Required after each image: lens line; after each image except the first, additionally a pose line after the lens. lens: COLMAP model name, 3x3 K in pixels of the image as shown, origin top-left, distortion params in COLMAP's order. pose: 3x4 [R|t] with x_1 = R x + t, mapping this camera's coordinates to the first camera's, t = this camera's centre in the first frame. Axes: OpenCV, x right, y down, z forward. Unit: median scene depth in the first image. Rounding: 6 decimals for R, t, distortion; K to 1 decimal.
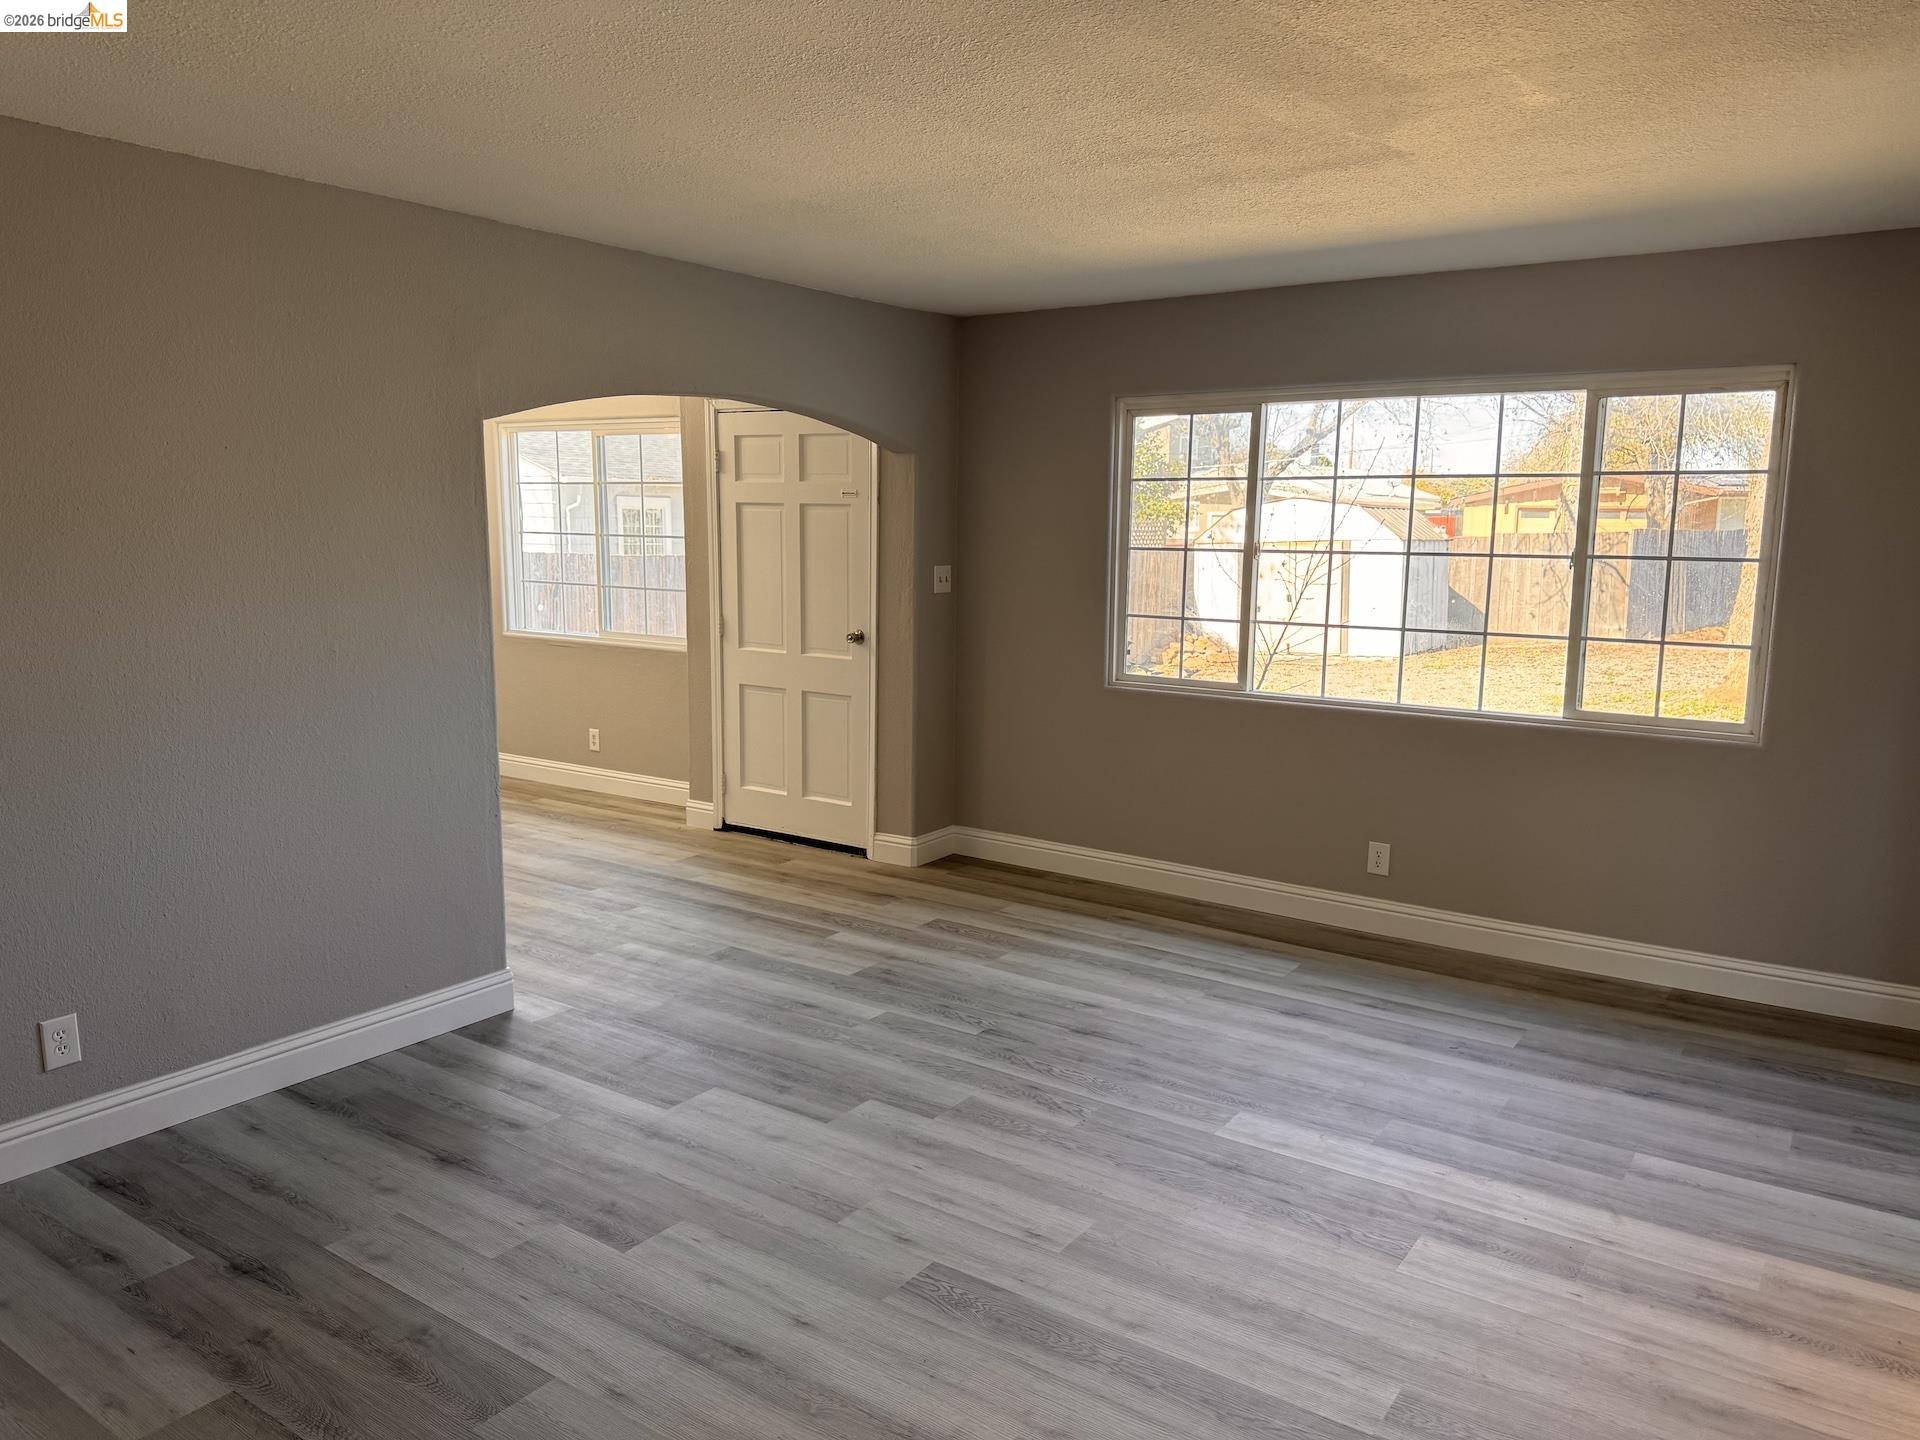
lens RADIAL K [[1346.7, 0, 972.5], [0, 1346.7, 721.9], [0, 0, 1]] dist [0.059894, -0.075352]
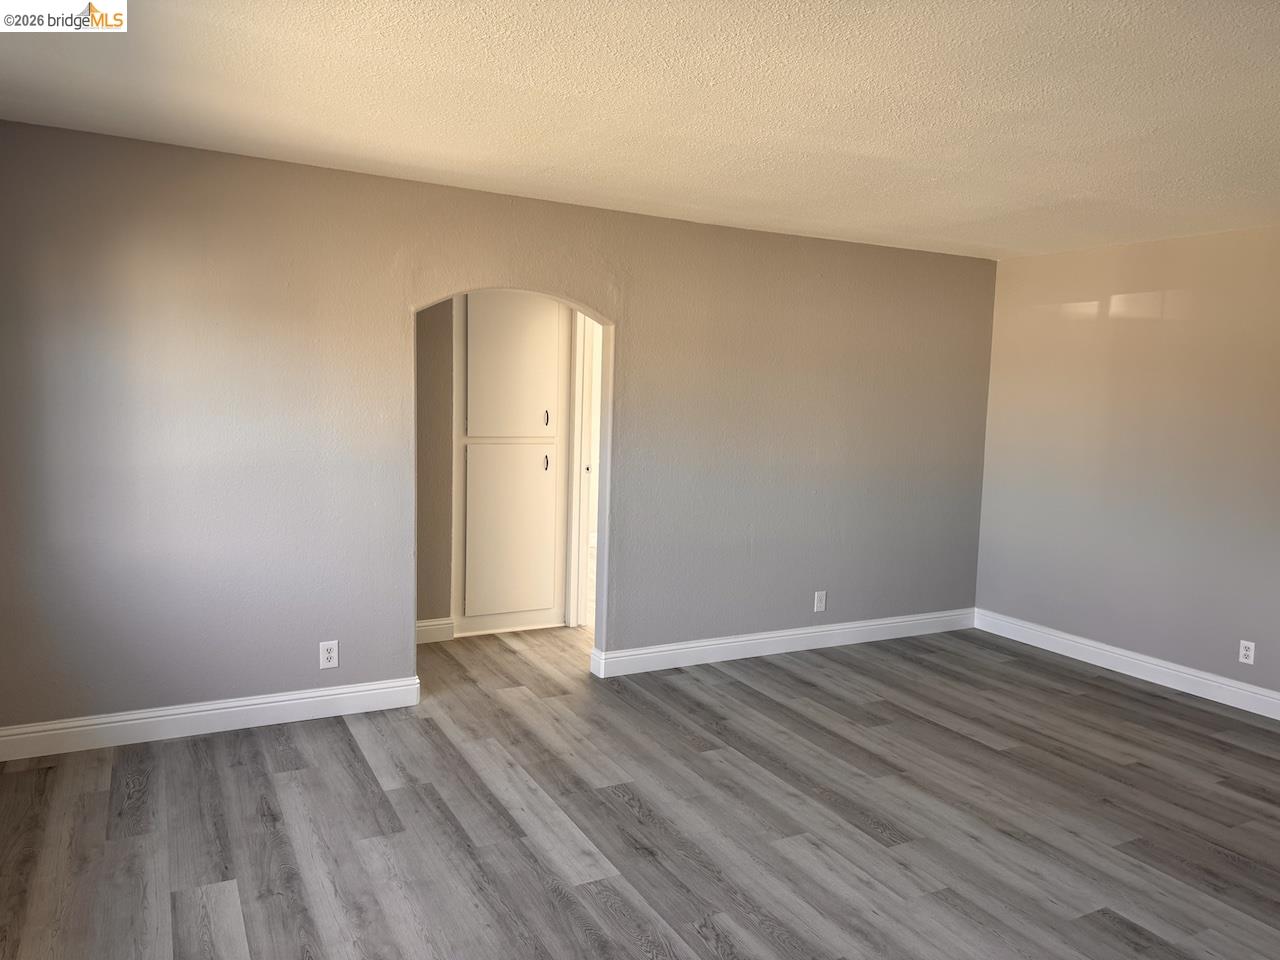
lens RADIAL K [[897.8, 0, 630.9], [0, 897.8, 478.2], [0, 0, 1]] dist [0.059894, -0.075352]
pose [[-0.886278, -0.081686, 0.455893, -0.202179], [0.030735, 0.971782, 0.233872, -0.272977], [-0.462133, 0.221287, -0.858758, 1.866285]]
